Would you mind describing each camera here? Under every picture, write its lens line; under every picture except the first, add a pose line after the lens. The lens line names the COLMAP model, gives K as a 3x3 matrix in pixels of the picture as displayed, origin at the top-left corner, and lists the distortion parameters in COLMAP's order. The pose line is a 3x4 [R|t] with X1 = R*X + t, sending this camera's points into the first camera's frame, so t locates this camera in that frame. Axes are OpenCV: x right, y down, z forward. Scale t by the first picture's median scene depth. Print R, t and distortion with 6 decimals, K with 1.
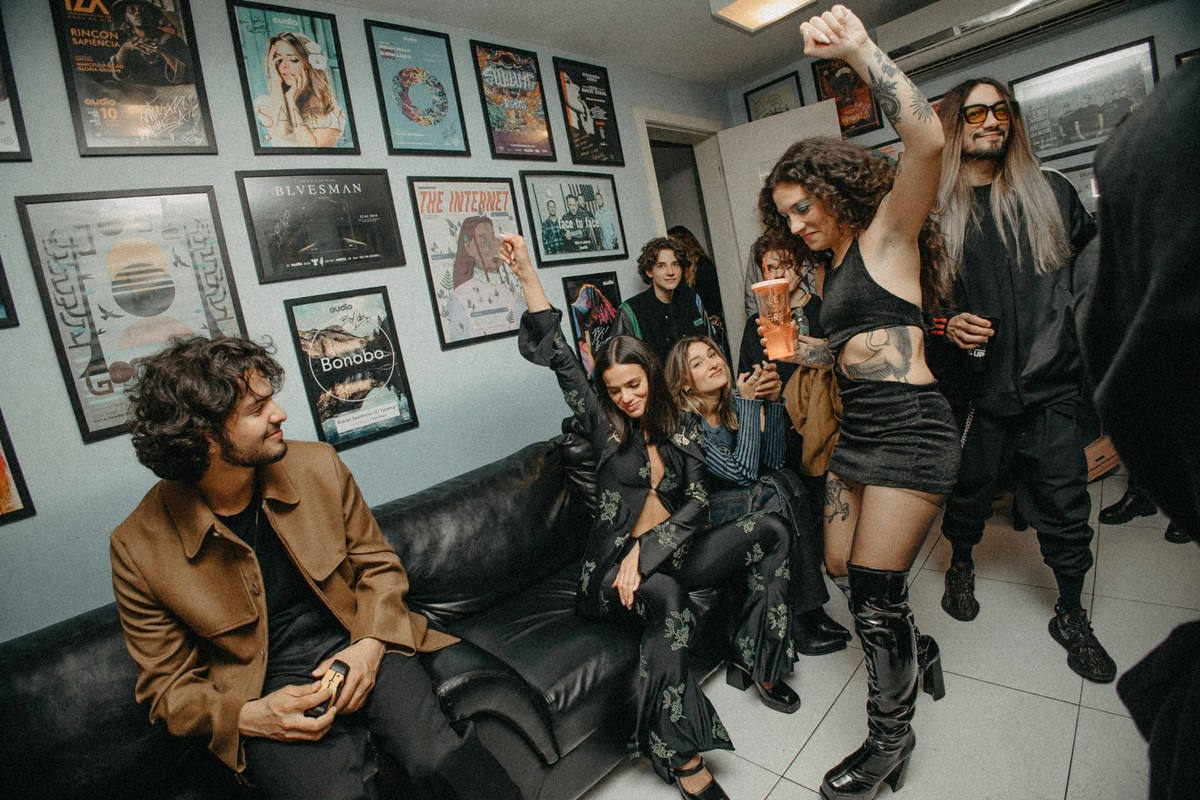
lens RADIAL K [[550.7, 0, 600.4], [0, 550.7, 393.2], [0, 0, 1]] dist [-0.131133, 0.024889]
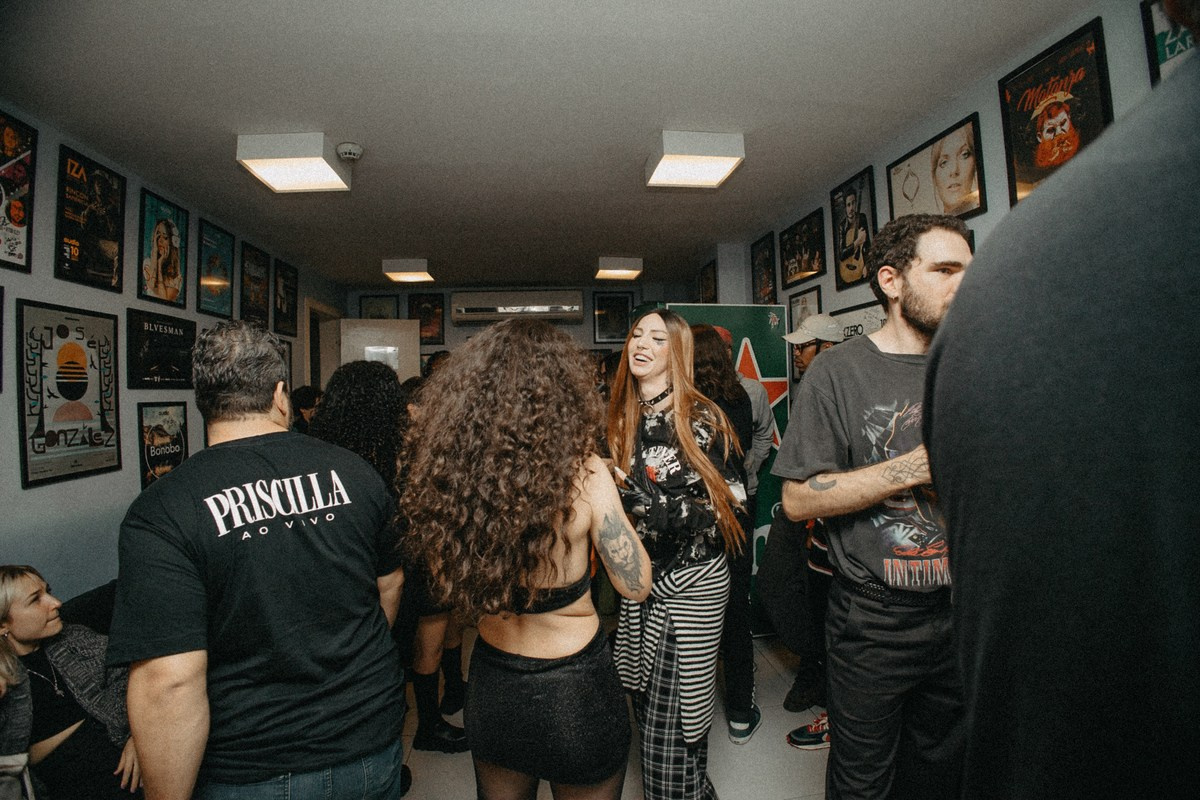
lens RADIAL K [[550.7, 0, 600.4], [0, 550.7, 393.2], [0, 0, 1]] dist [-0.131133, 0.024889]
pose [[0.609099, 0.173202, 0.773950, -0.825735], [0.028864, 0.970374, -0.239876, 0.144913], [-0.792569, 0.168448, 0.586055, -0.718604]]
